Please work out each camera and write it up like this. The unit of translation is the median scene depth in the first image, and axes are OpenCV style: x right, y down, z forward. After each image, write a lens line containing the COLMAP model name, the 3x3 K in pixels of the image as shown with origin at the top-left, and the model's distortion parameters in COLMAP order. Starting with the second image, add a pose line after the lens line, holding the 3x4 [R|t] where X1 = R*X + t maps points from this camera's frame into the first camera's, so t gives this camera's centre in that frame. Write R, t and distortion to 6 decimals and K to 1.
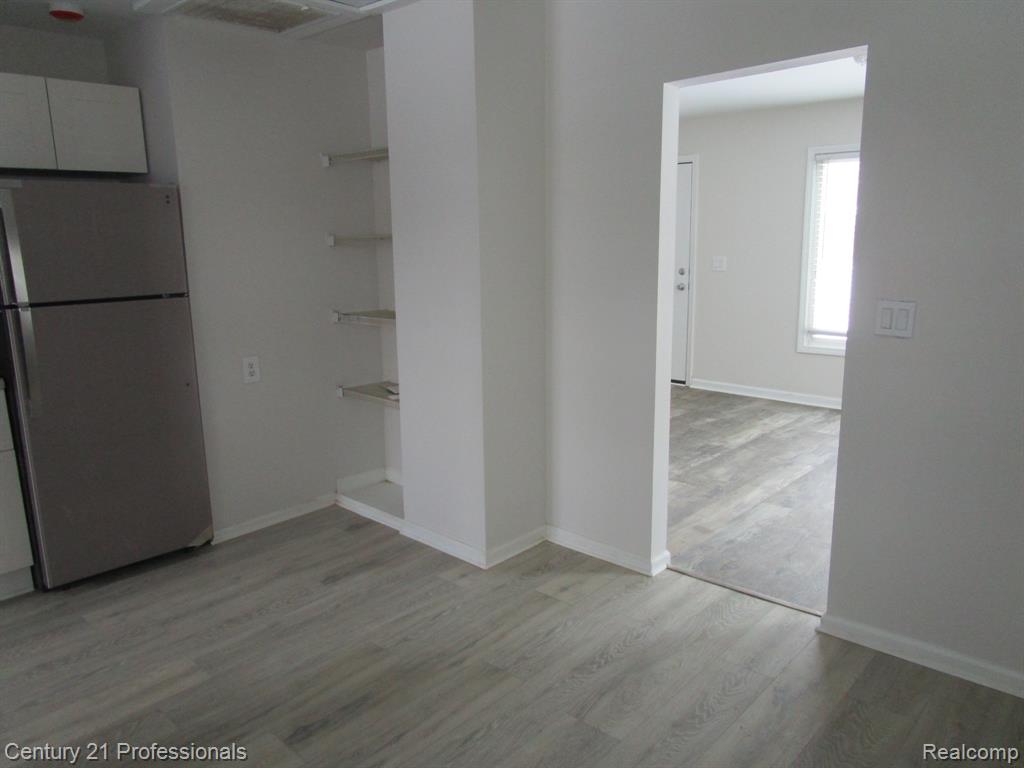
lens RADIAL K [[742.3, 0, 508.2], [0, 742.3, 384.6], [0, 0, 1]] dist [-0.021714, 0.003049]
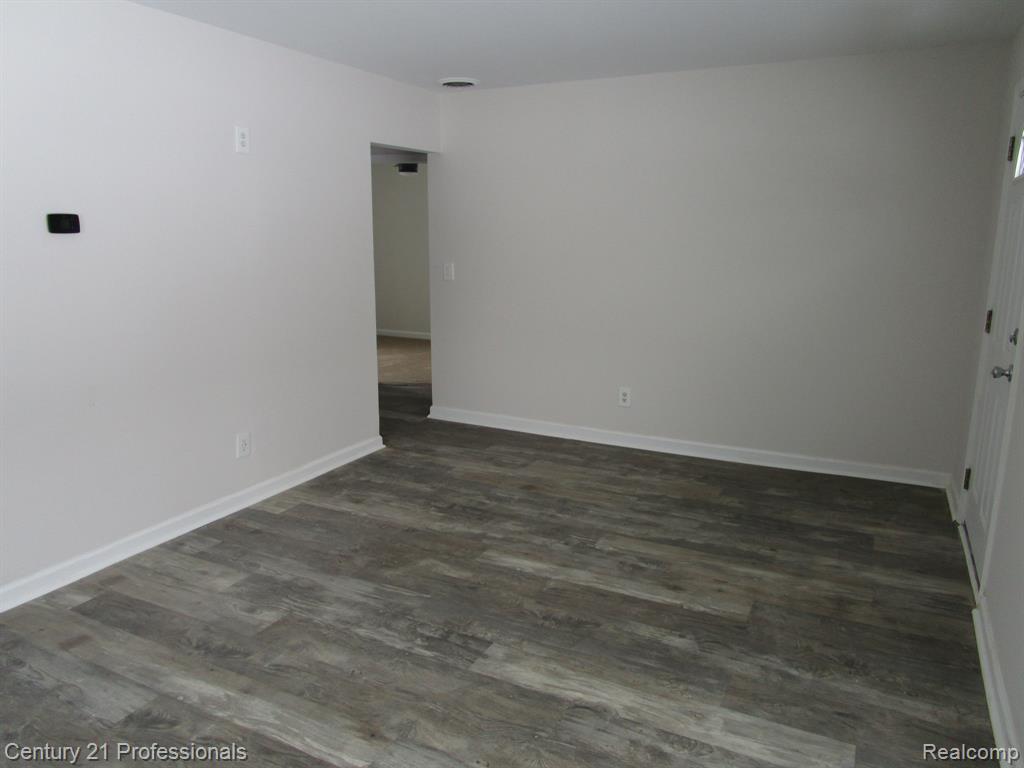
lens RADIAL K [[742.3, 0, 505.9], [0, 742.3, 384.2], [0, 0, 1]] dist [-0.021714, 0.003049]
pose [[0.269187, 0.213469, -0.939132, 0.606485], [-0.197602, 0.966622, 0.163078, -0.153571], [0.942598, 0.141676, 0.302384, 0.690331]]
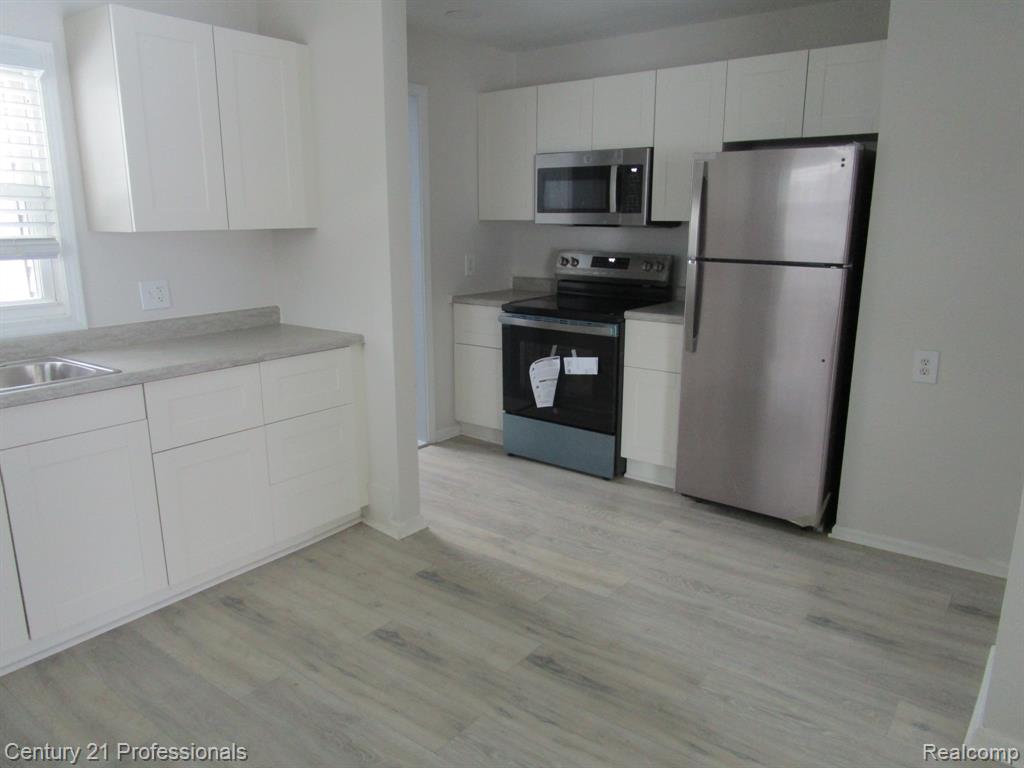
lens RADIAL K [[742.3, 0, 512.0], [0, 742.3, 383.7], [0, 0, 1]] dist [-0.021714, 0.003049]
pose [[0.094262, 0.246746, -0.964485, 0.987215], [-0.197342, 0.954205, 0.224829, -0.233471], [0.975792, 0.169141, 0.138639, 1.070240]]
